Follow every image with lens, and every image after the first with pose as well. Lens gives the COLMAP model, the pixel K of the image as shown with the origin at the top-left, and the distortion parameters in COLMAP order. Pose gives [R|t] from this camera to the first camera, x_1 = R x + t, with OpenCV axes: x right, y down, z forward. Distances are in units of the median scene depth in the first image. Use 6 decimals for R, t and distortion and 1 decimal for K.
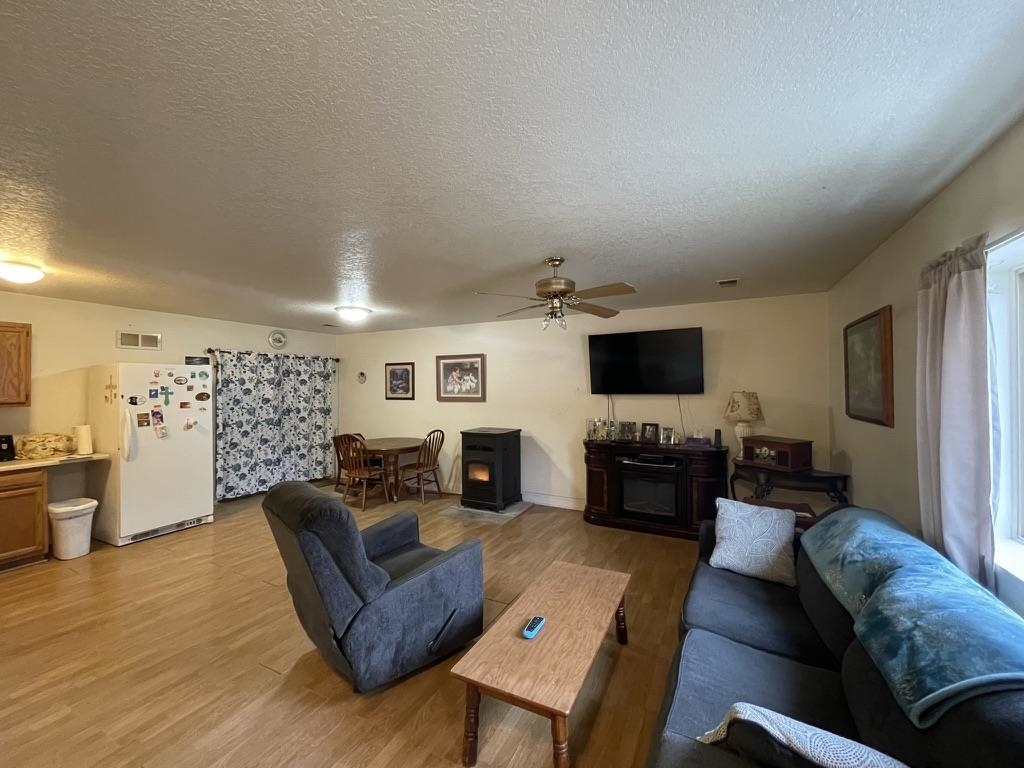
lens RADIAL K [[412.1, 0, 506.8], [0, 412.1, 383.7], [0, 0, 1]] dist [0.001714, 0.000109]
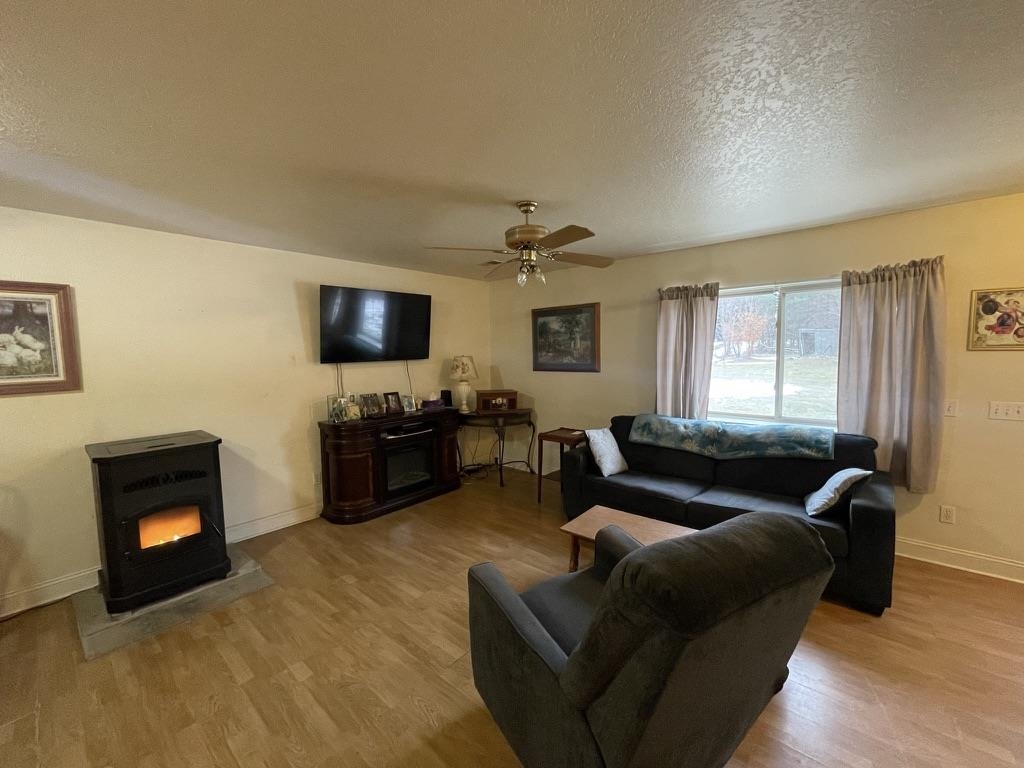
lens RADIAL K [[412.1, 0, 505.1], [0, 412.1, 383.3], [0, 0, 1]] dist [0.001714, 0.000109]
pose [[0.248092, -0.078739, 0.965531, -0.452336], [0.011192, 0.996858, 0.078418, 0.005289], [-0.968672, -0.008649, 0.248194, 0.486262]]
